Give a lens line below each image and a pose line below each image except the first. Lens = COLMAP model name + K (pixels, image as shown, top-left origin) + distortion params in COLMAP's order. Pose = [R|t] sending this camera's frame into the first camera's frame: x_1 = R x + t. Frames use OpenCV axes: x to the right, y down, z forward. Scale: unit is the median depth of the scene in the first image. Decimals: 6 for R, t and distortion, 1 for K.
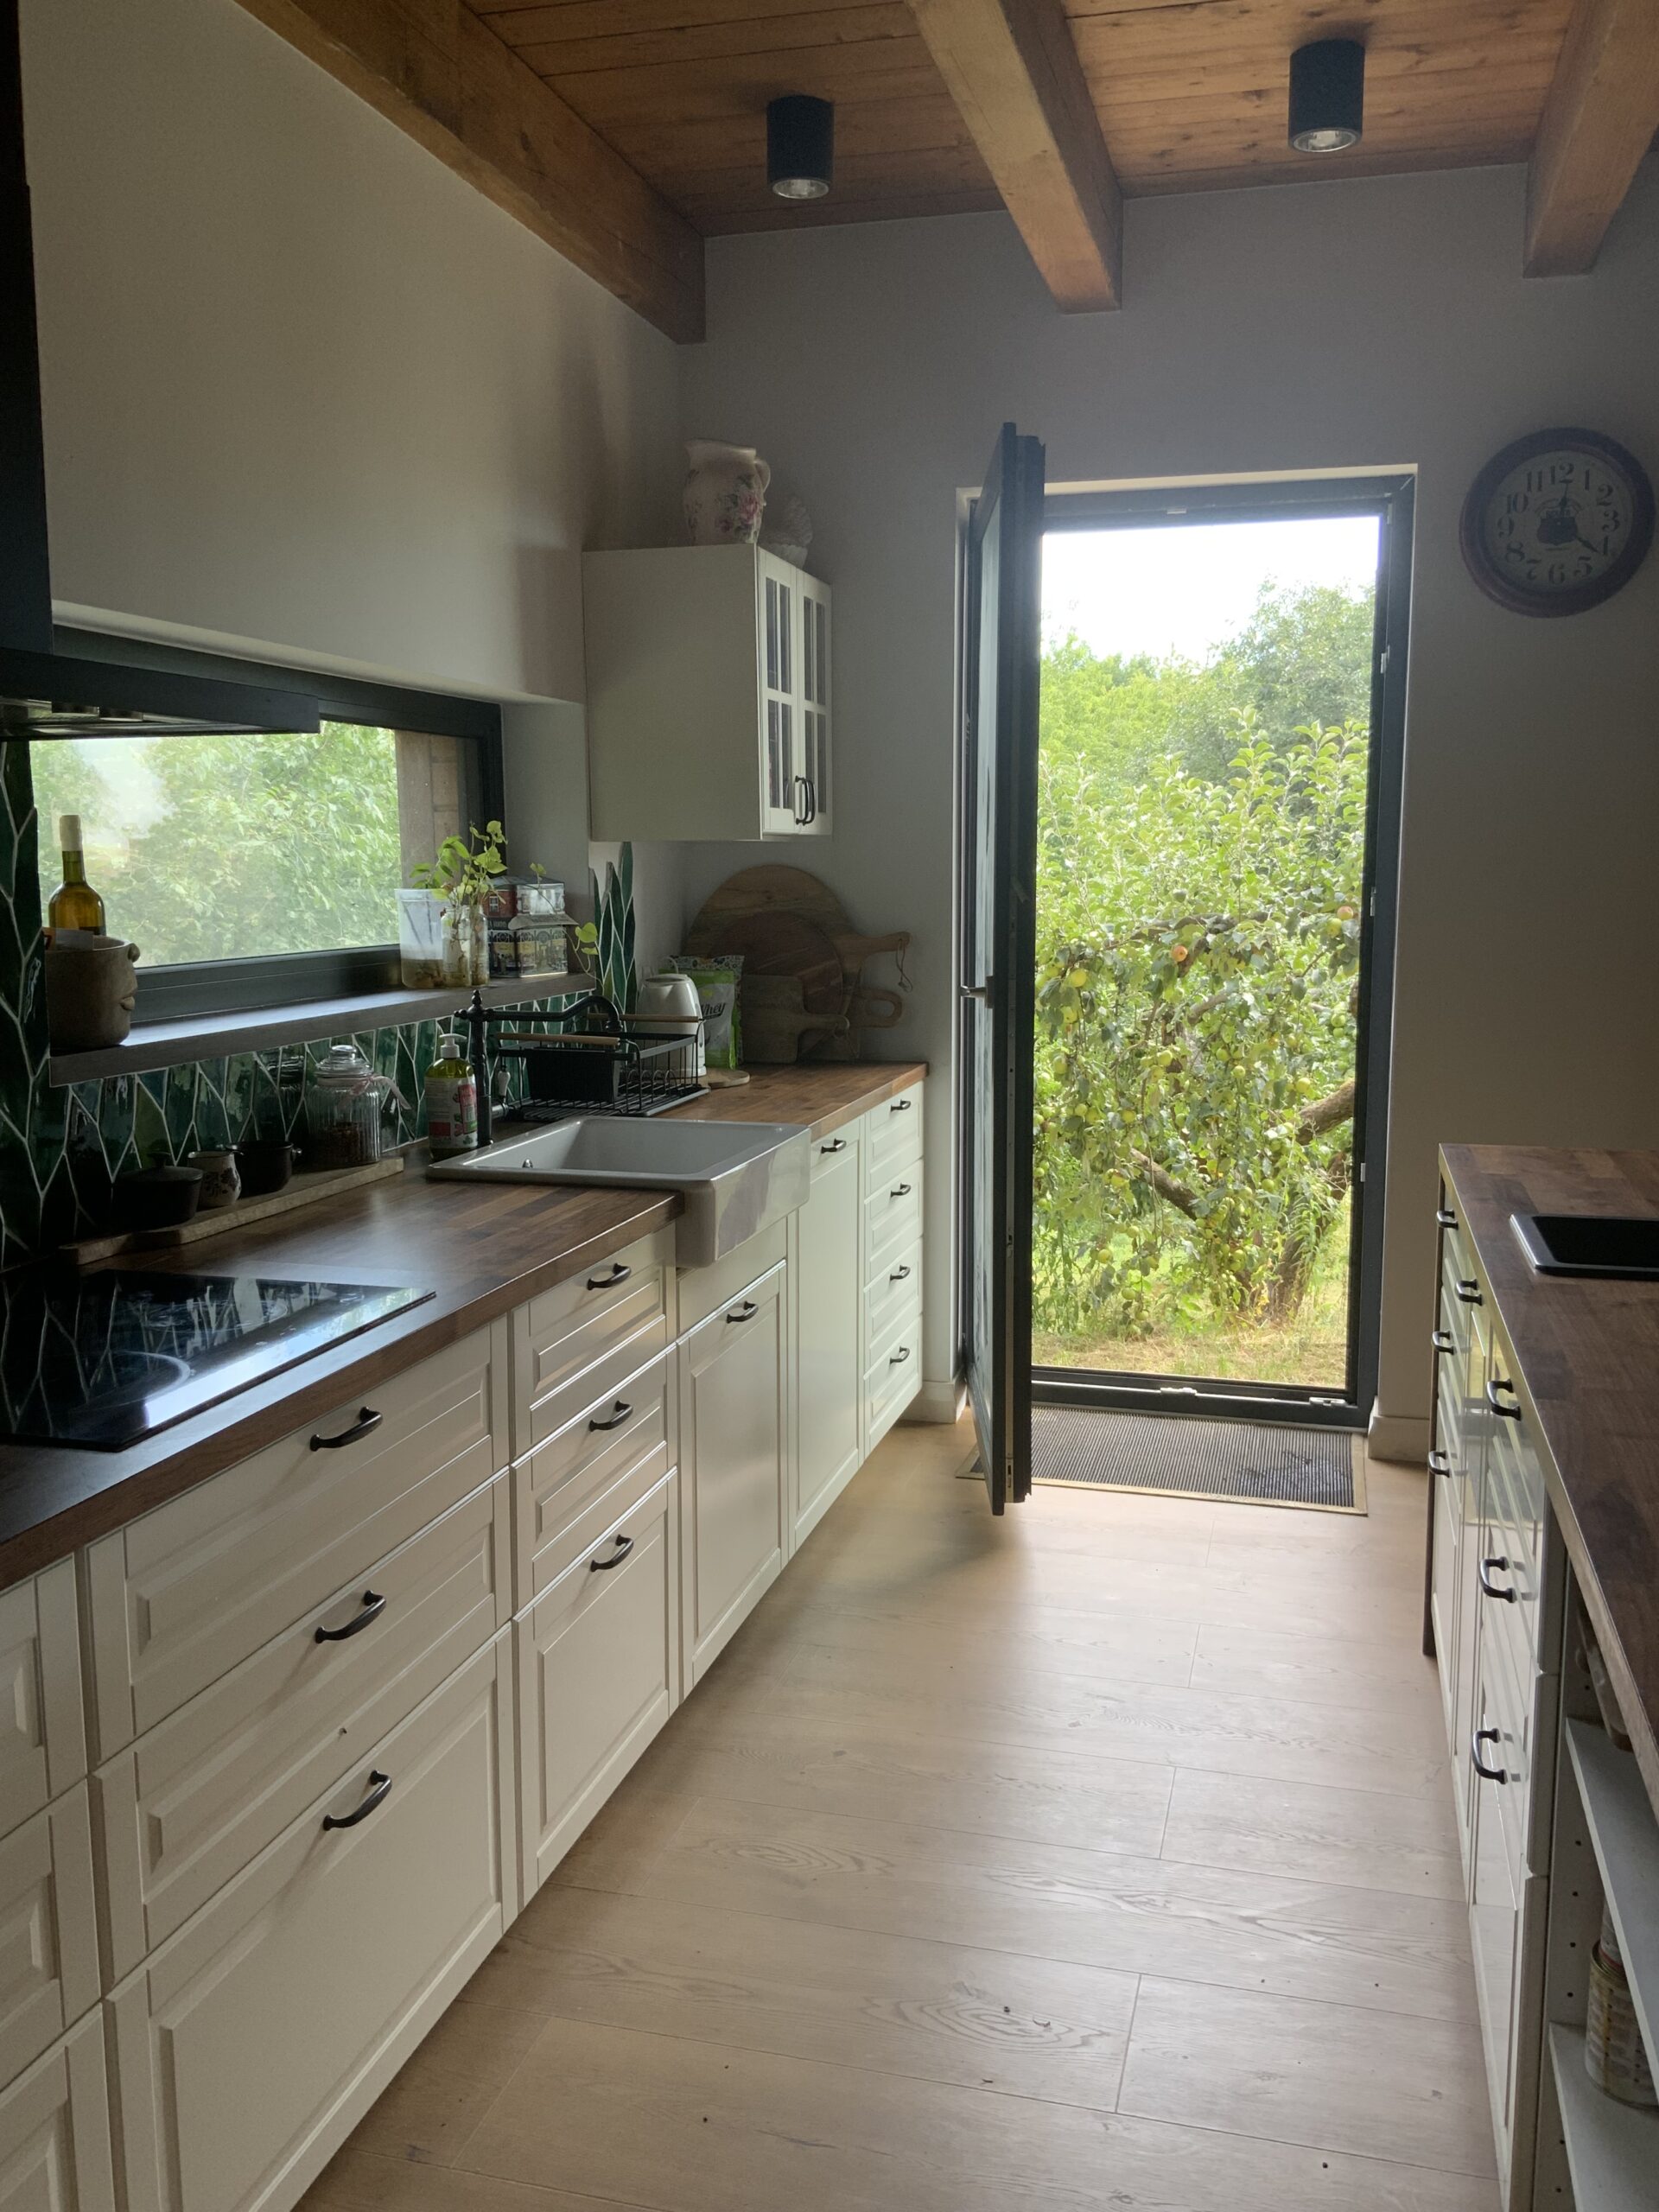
lens RADIAL K [[1851.1, 0, 829.5], [0, 1851.1, 1106.0], [0, 0, 1]] dist [0.002315, -0.010696]
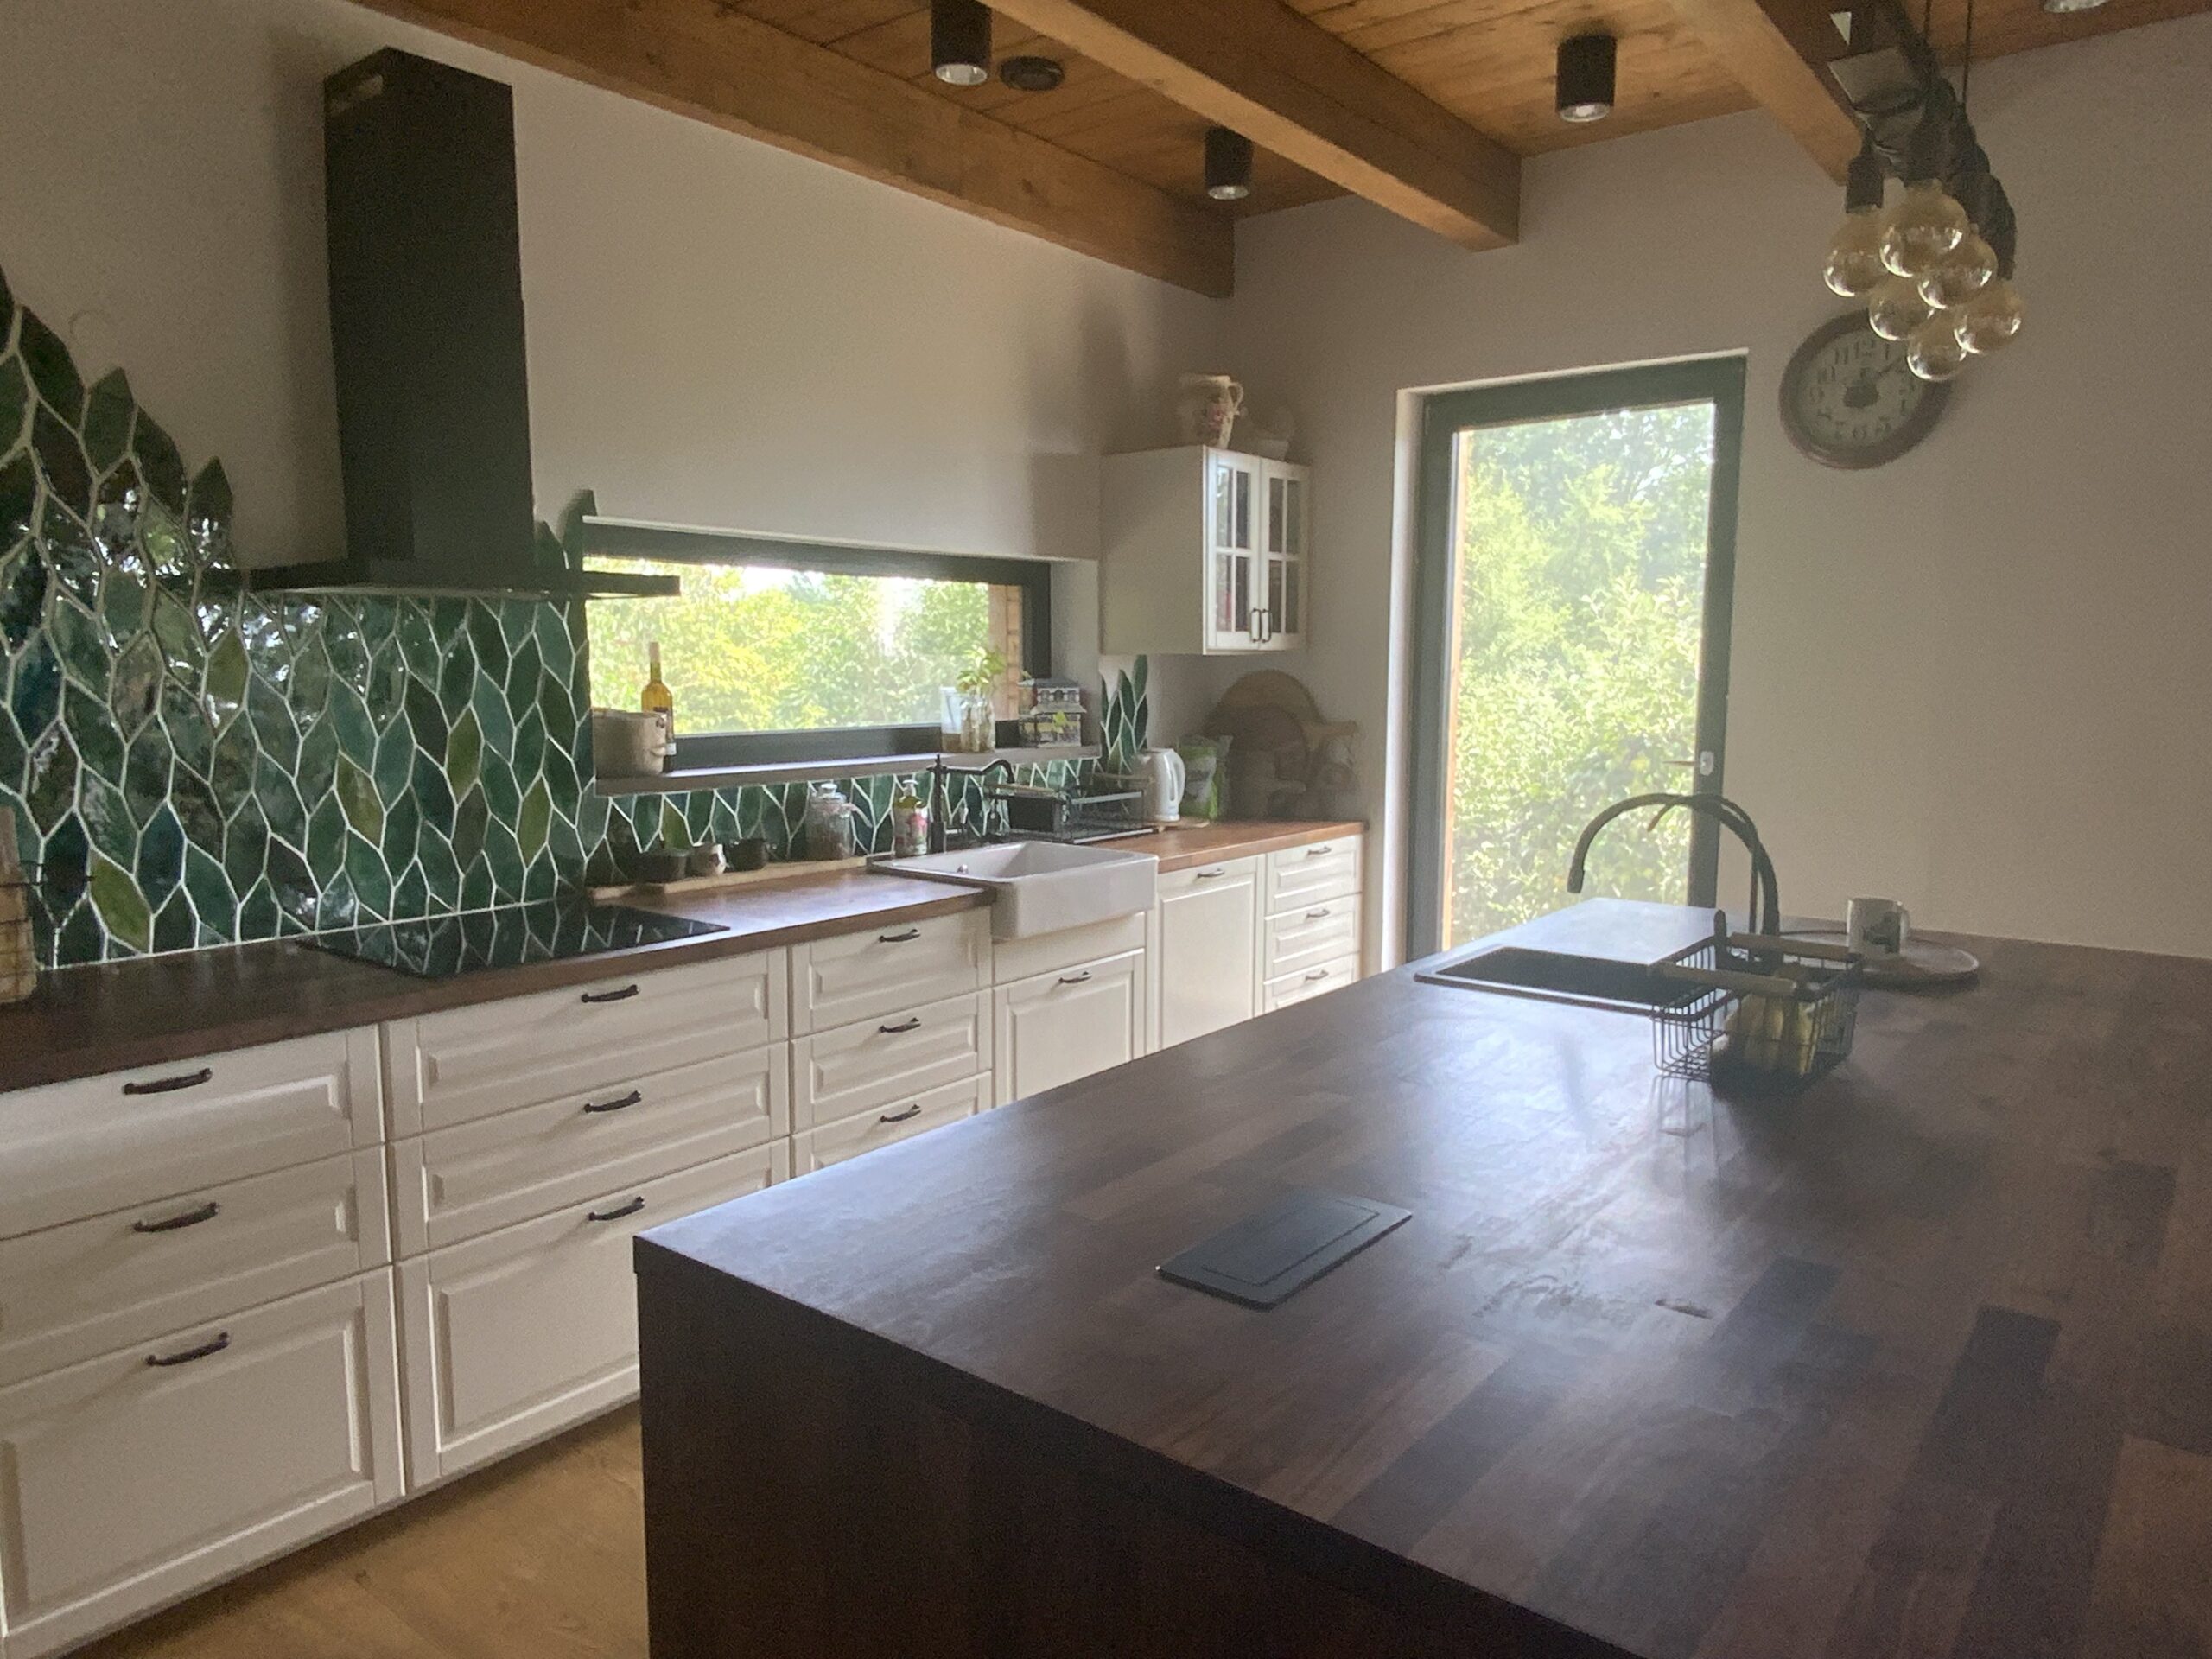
lens RADIAL K [[1414.6, 0, 1104.1], [0, 1414.6, 876.8], [0, 0, 1]] dist [0.005353, -0.053550]
pose [[0.916065, 0.064209, -0.395856, 0.331294], [-0.057110, 0.997926, 0.029704, -0.002097], [0.396942, -0.004604, 0.917832, -0.023046]]
